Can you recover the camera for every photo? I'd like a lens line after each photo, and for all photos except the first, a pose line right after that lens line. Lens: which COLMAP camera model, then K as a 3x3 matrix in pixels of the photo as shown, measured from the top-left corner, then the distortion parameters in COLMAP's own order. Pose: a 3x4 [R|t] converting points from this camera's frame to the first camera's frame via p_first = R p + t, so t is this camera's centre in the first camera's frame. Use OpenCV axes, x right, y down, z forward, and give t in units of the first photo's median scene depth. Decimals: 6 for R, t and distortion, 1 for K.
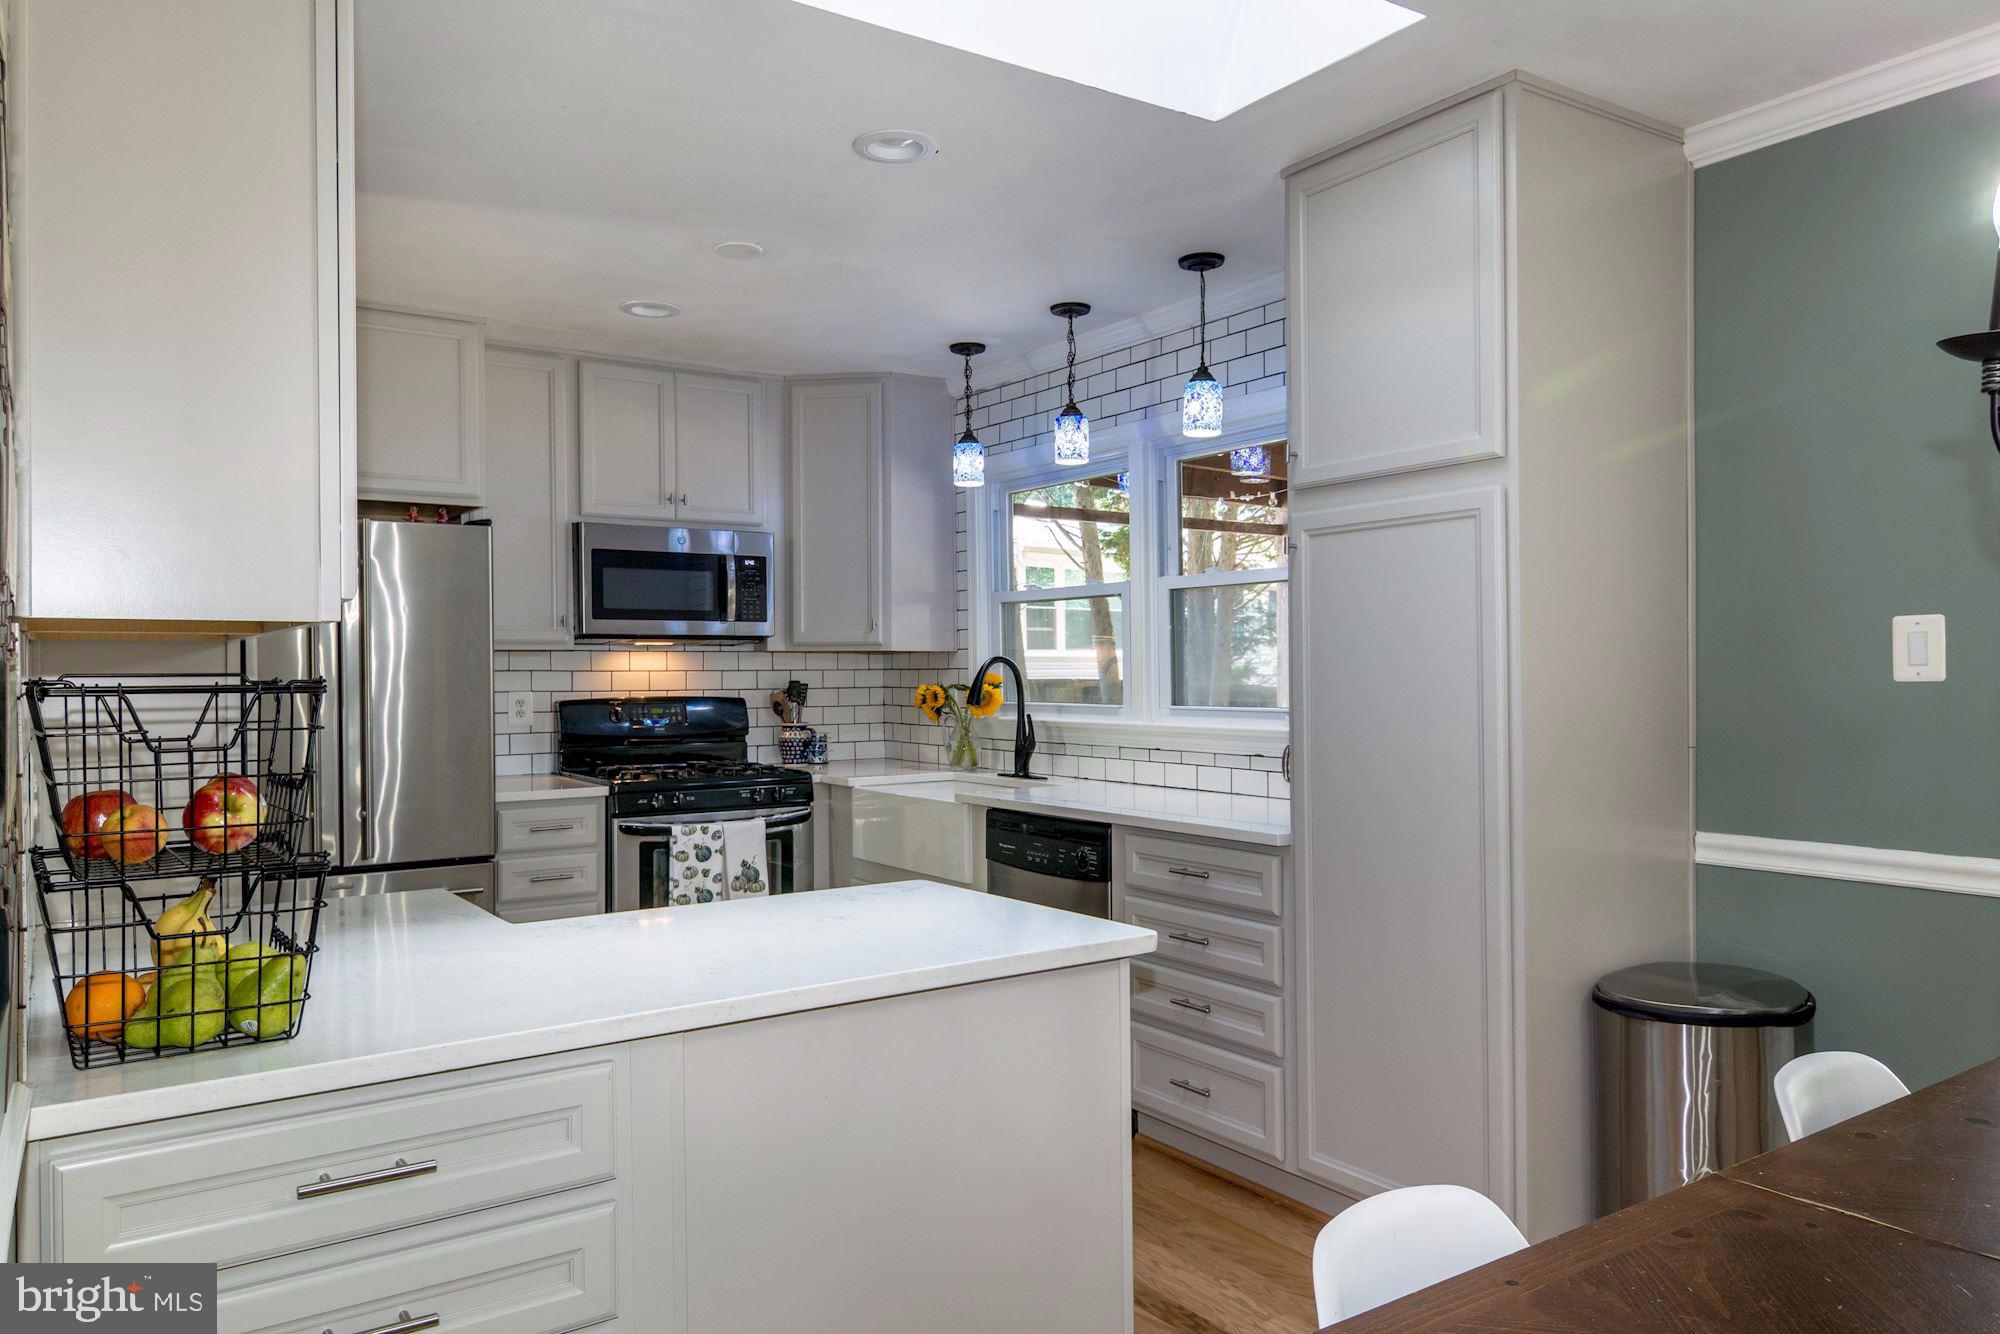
lens RADIAL K [[1360.2, 0, 973.0], [0, 1360.2, 674.0], [0, 0, 1]] dist [0.028797, -0.045924]
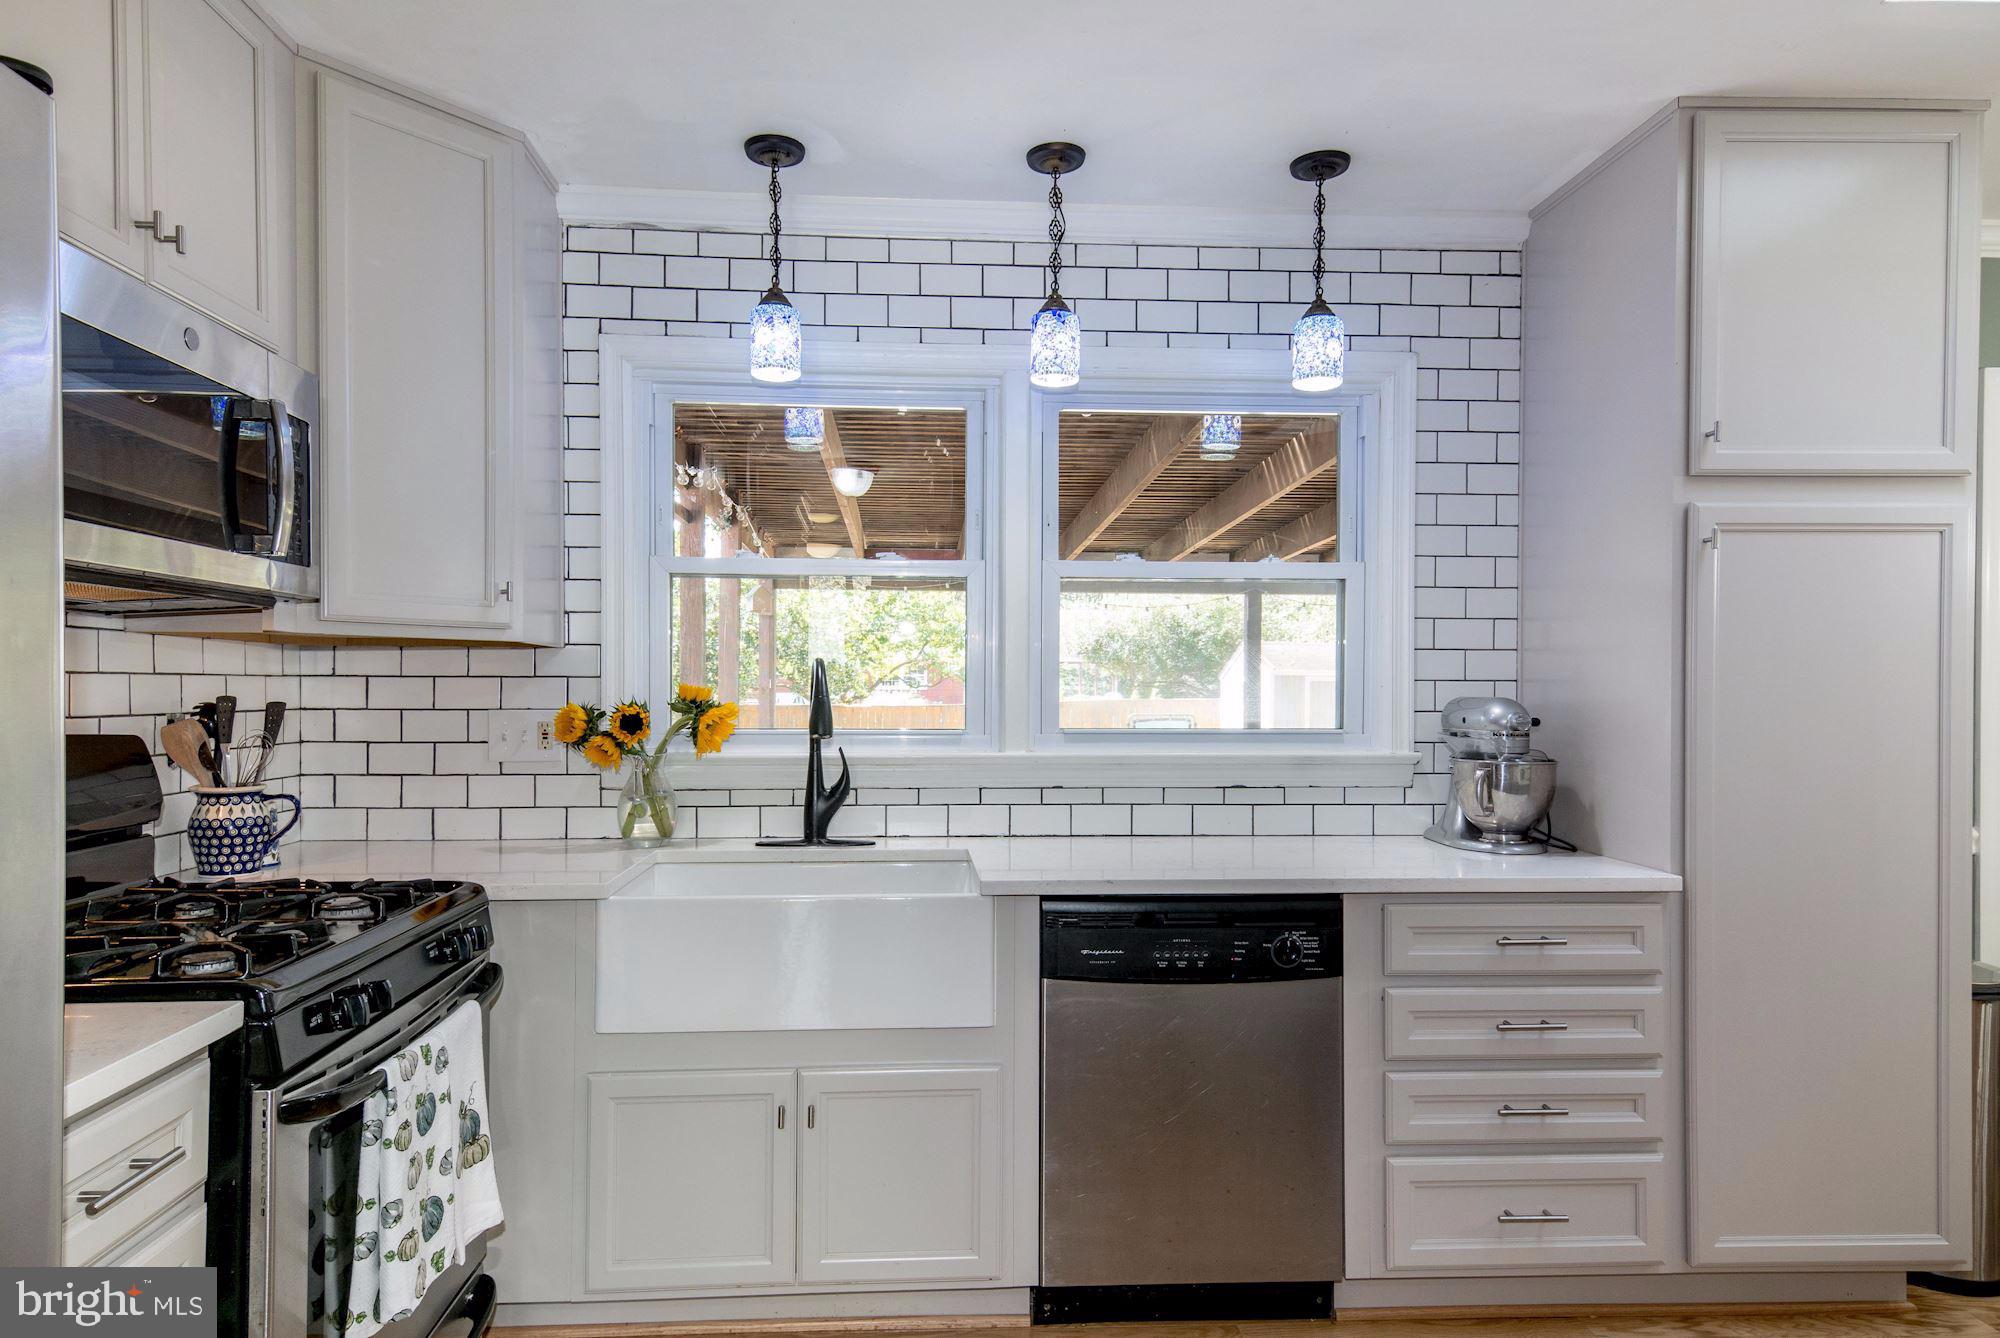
lens RADIAL K [[1125.1, 0, 967.1], [0, 1125.1, 704.2], [0, 0, 1]] dist [0.025452, -0.019079]
pose [[0.512342, 0.004243, 0.858771, -0.389736], [-0.001993, 0.999991, -0.003752, 0.010476], [-0.858779, 0.000211, 0.512345, 0.662296]]
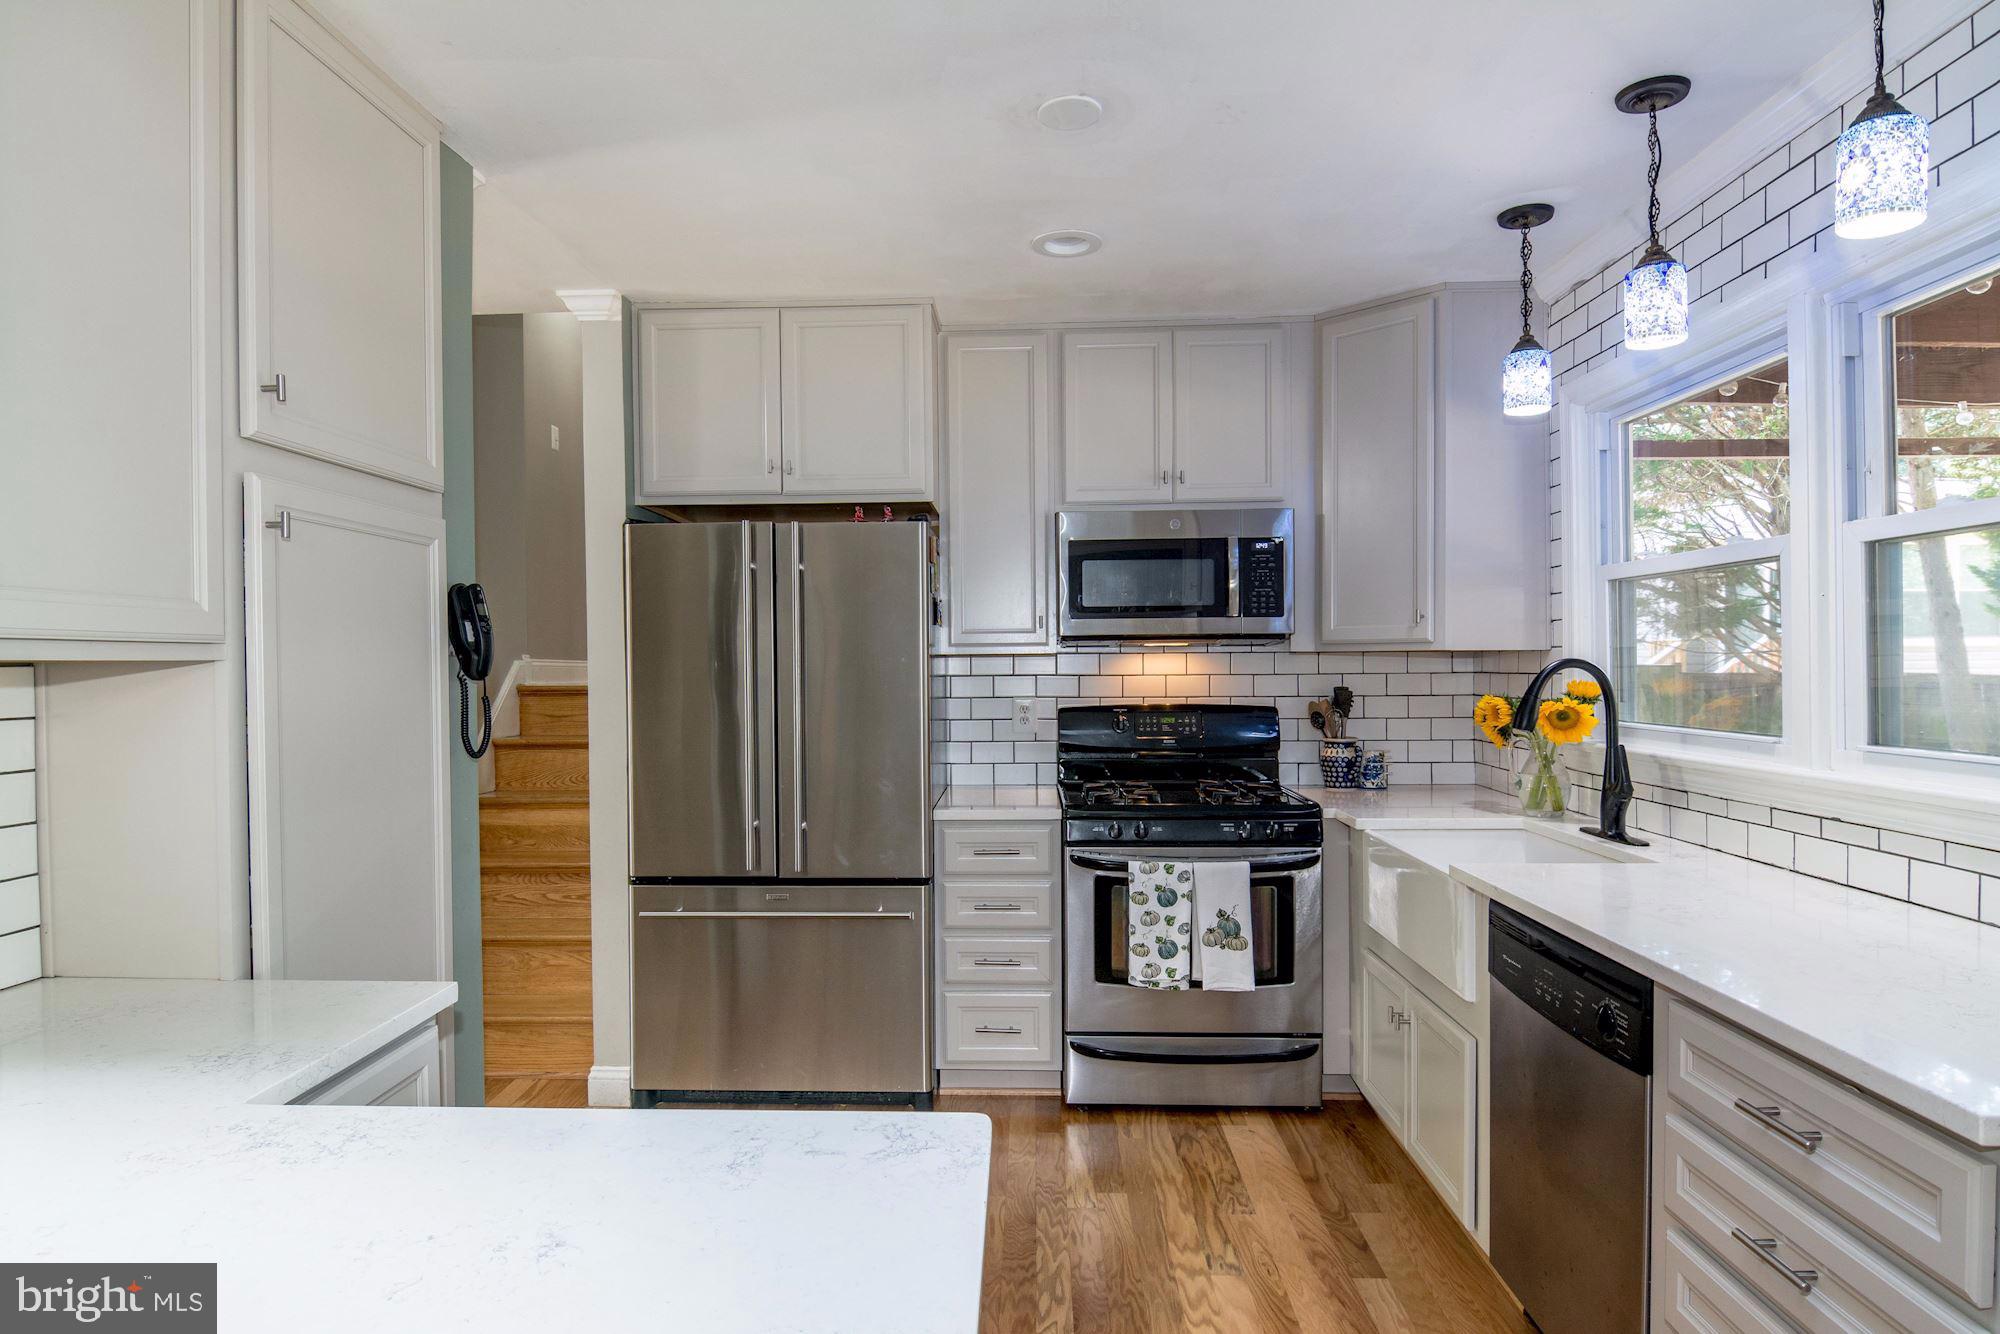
lens RADIAL K [[1133.4, 0, 982.8], [0, 1133.4, 677.4], [0, 0, 1]] dist [0.008854, -0.018860]
pose [[0.803201, 0.006114, -0.595677, 0.119417], [0.000792, 0.999935, 0.011331, -0.010113], [0.595708, -0.009573, 0.803144, 0.363480]]
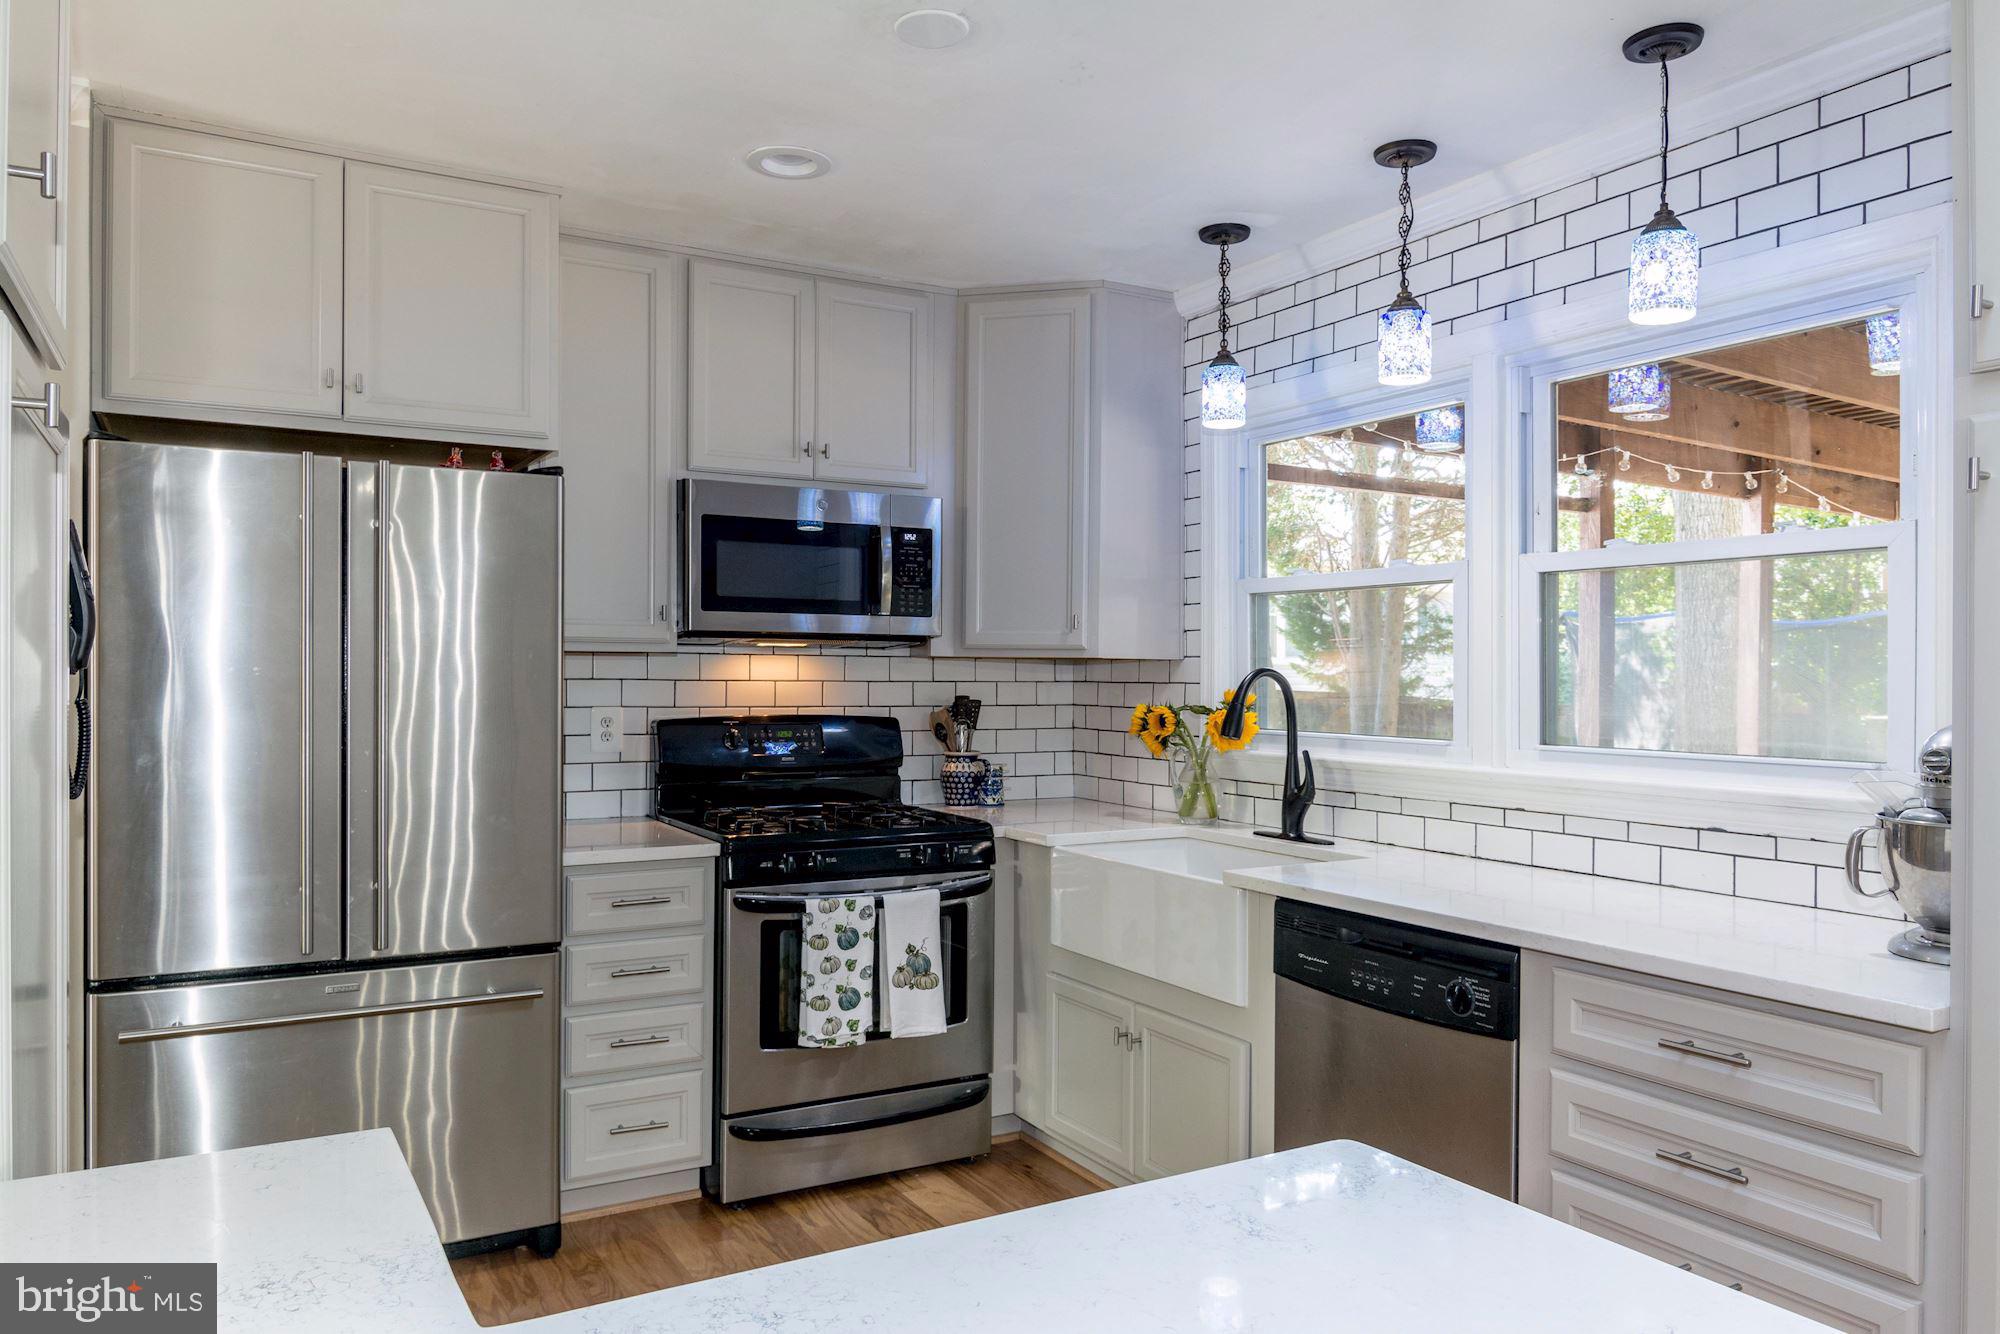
lens RADIAL K [[1360.2, 0, 973.0], [0, 1360.2, 674.0], [0, 0, 1]] dist [0.028797, -0.045924]
pose [[0.996729, 0.012769, -0.079807, -0.074137], [-0.013008, 0.999912, -0.002469, -0.006133], [0.079769, 0.003499, 0.996807, 0.278980]]
